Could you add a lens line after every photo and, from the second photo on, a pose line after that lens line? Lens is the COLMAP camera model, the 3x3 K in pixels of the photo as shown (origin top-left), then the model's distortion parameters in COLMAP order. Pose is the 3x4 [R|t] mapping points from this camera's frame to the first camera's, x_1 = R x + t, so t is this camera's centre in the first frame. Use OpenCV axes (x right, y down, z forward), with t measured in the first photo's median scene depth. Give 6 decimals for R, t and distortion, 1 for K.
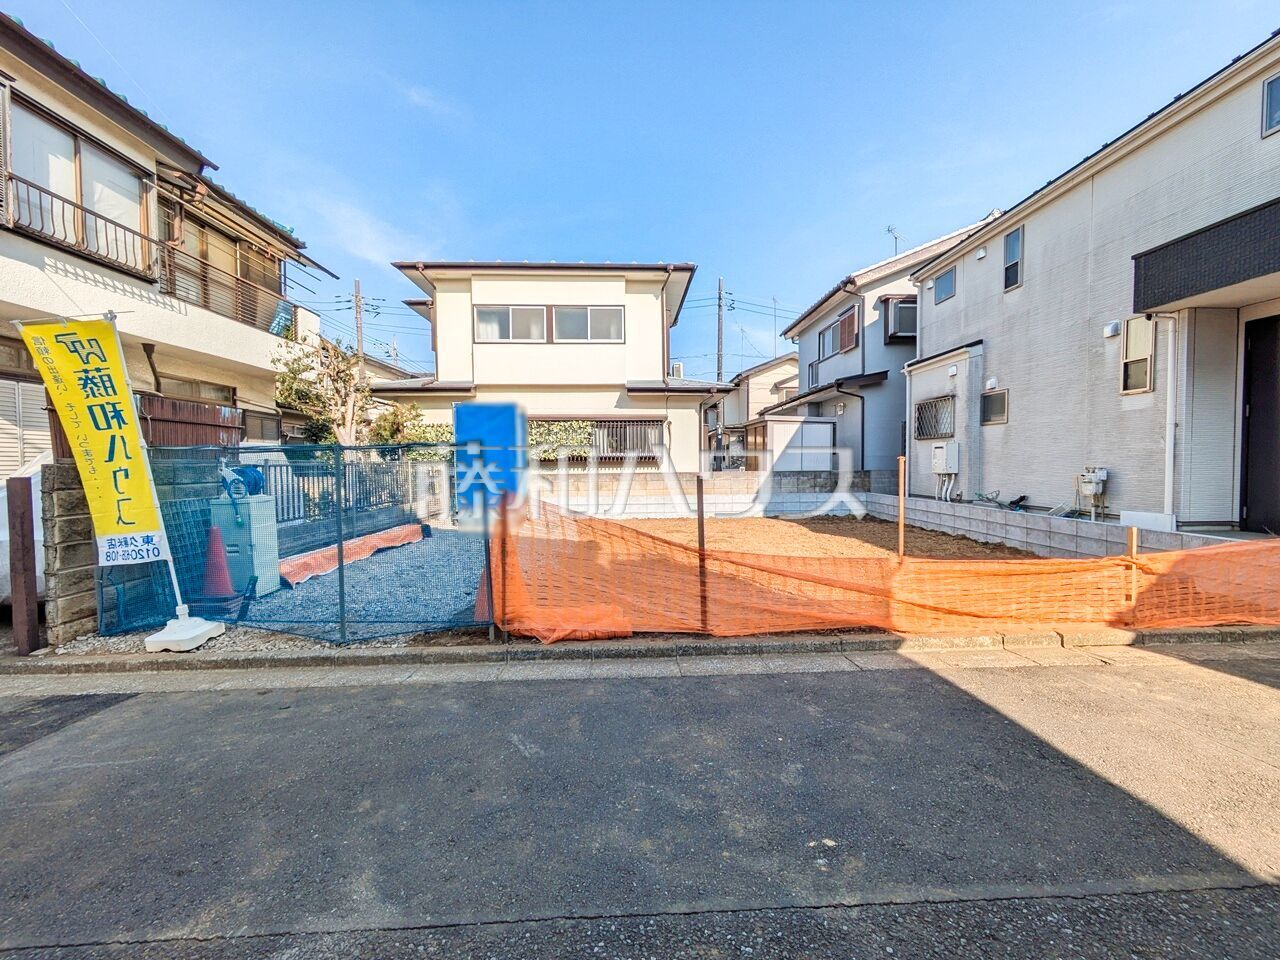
lens RADIAL K [[505.9, 0, 645.4], [0, 505.9, 479.5], [0, 0, 1]] dist [-0.000001, 0.001242]
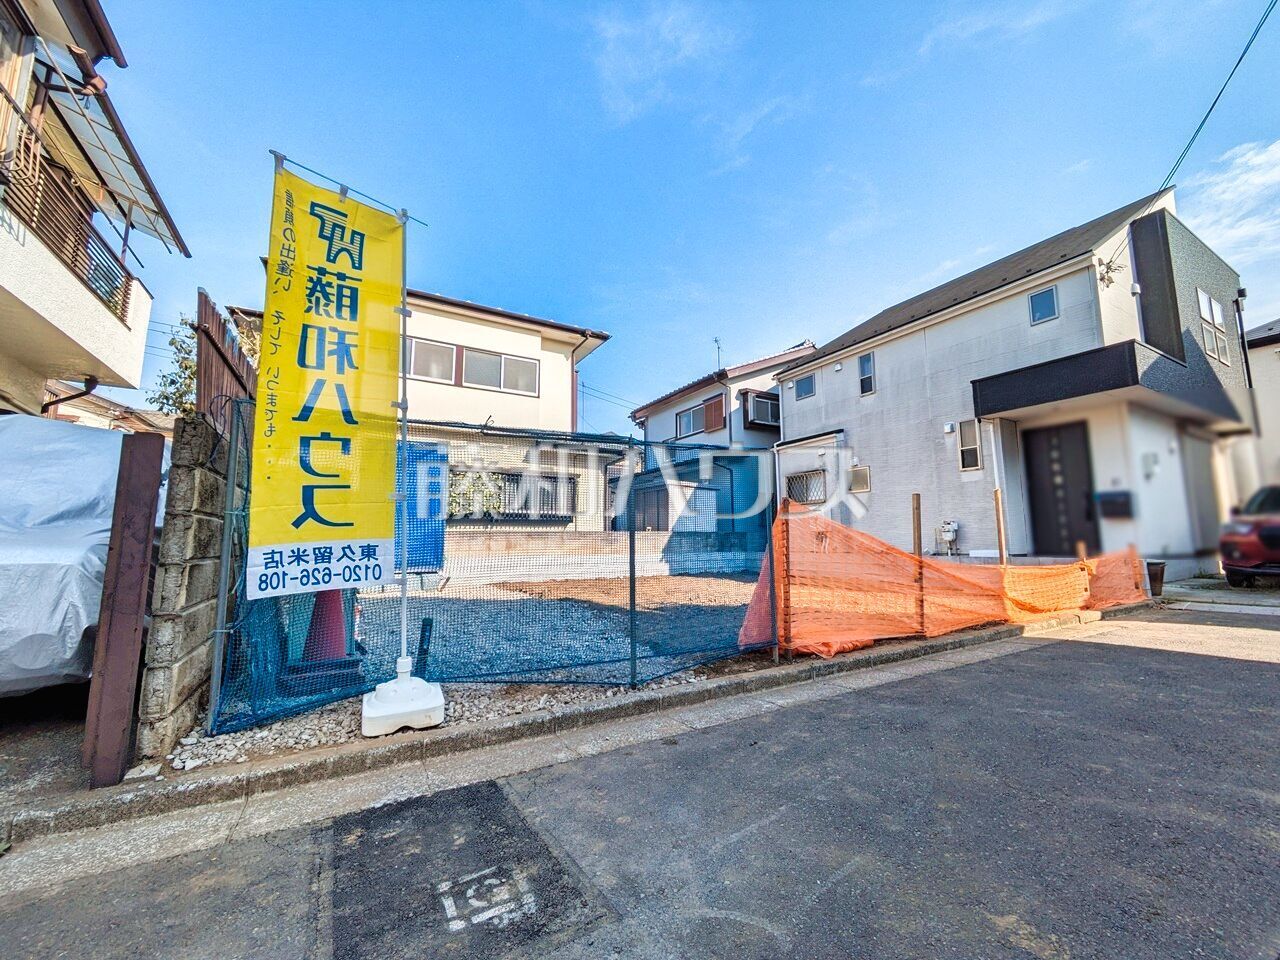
lens RADIAL K [[505.9, 0, 645.5], [0, 505.9, 479.4], [0, 0, 1]] dist [-0.000001, 0.001242]
pose [[0.882099, 0.061907, 0.466978, -0.437194], [0.014162, 0.987394, -0.157649, 0.059835], [-0.470850, 0.145675, 0.870103, 0.119823]]
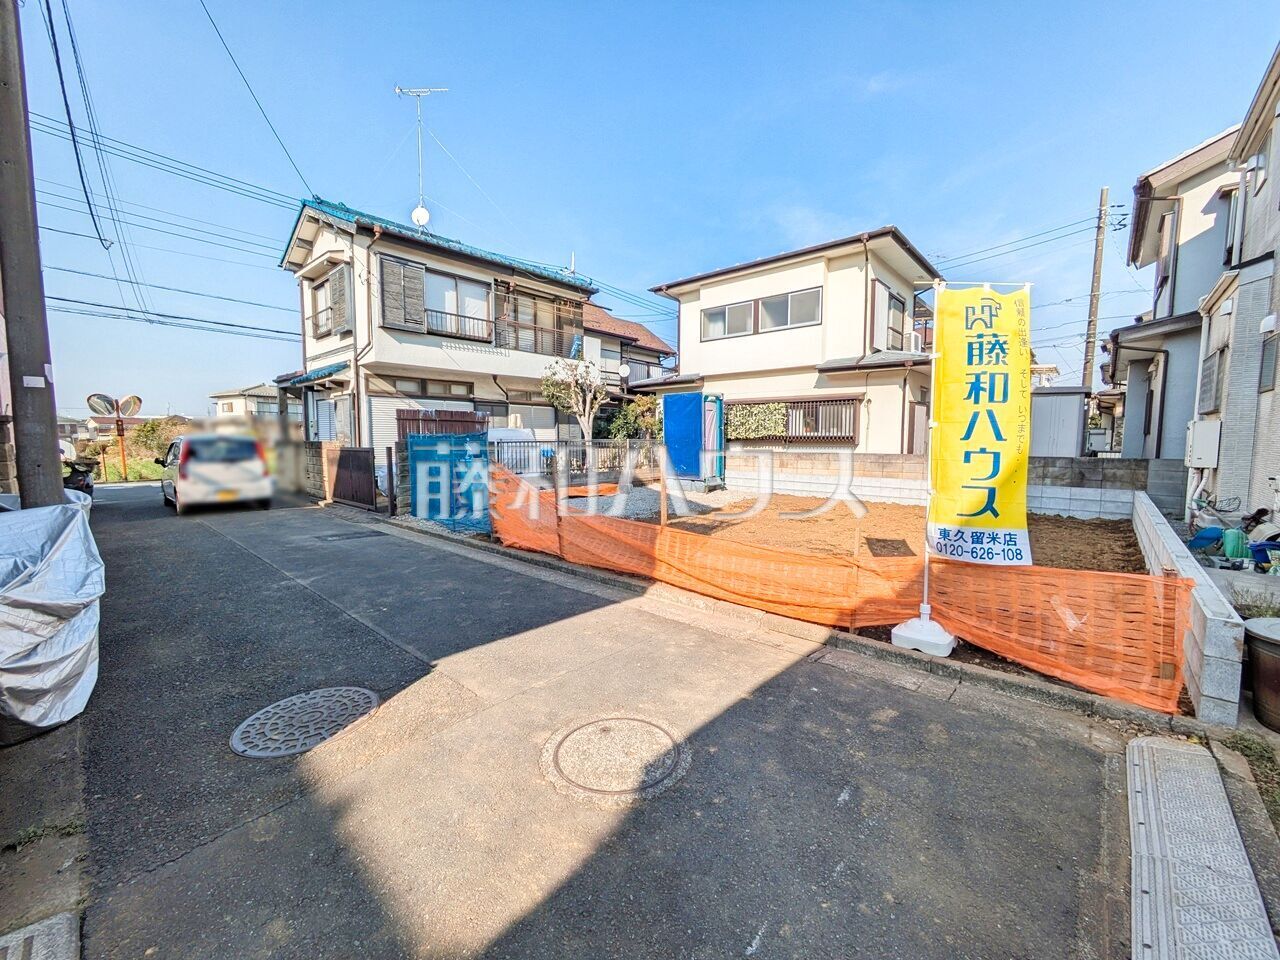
lens RADIAL K [[505.9, 0, 645.8], [0, 505.9, 480.4], [0, 0, 1]] dist [-0.000001, 0.001242]
pose [[0.720040, 0.068385, -0.690555, 0.613224], [-0.031563, 0.997330, 0.065853, -0.018754], [0.693214, -0.025621, 0.720276, 0.031328]]
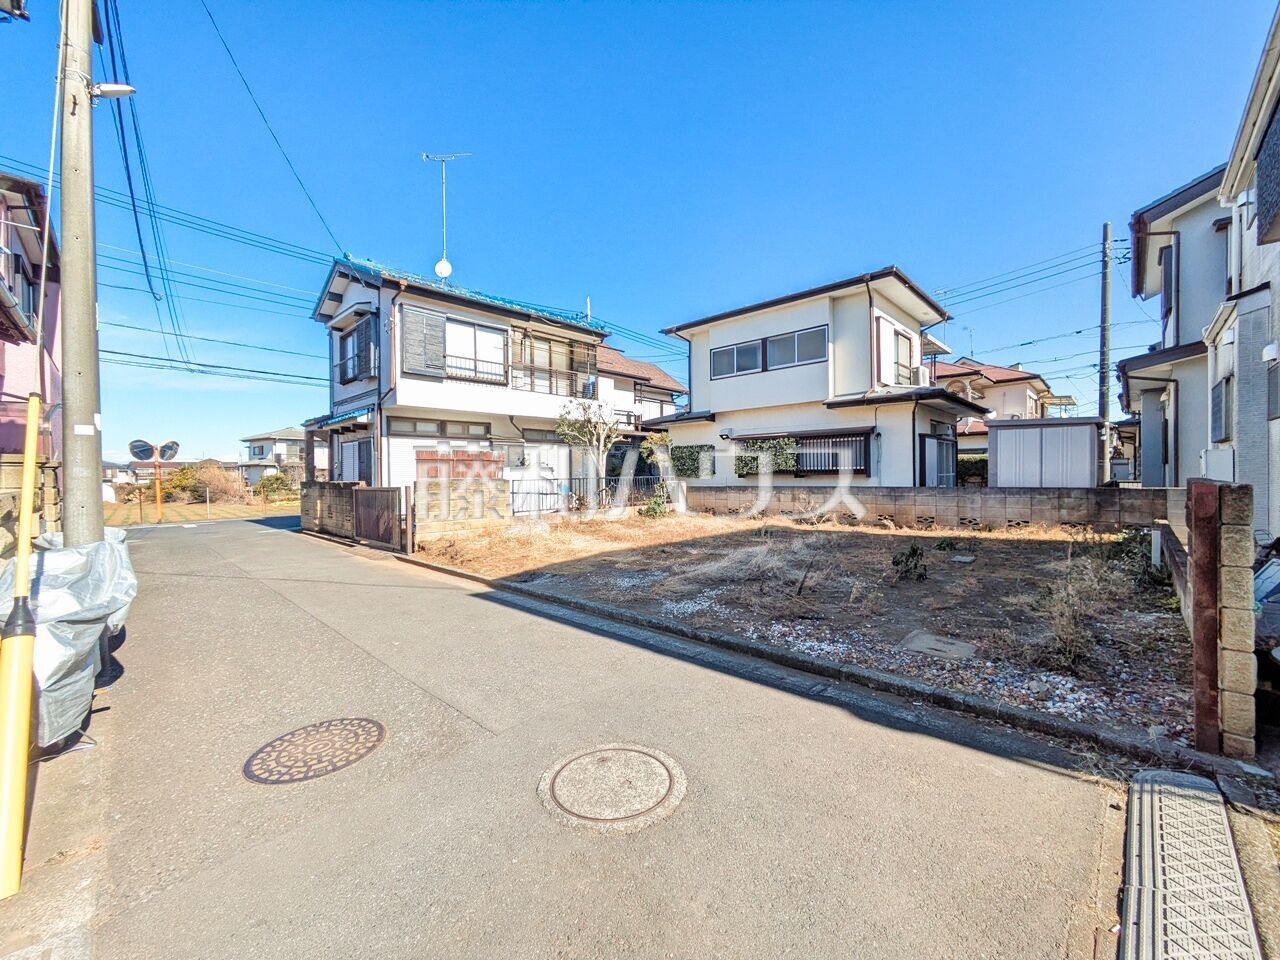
lens RADIAL K [[505.9, 0, 646.3], [0, 505.9, 478.6], [0, 0, 1]] dist [-0.000001, 0.001242]
pose [[0.697380, 0.006361, -0.716674, 0.634825], [-0.018546, 0.999786, -0.009173, -0.017901], [0.716462, 0.019689, 0.697348, 0.029947]]
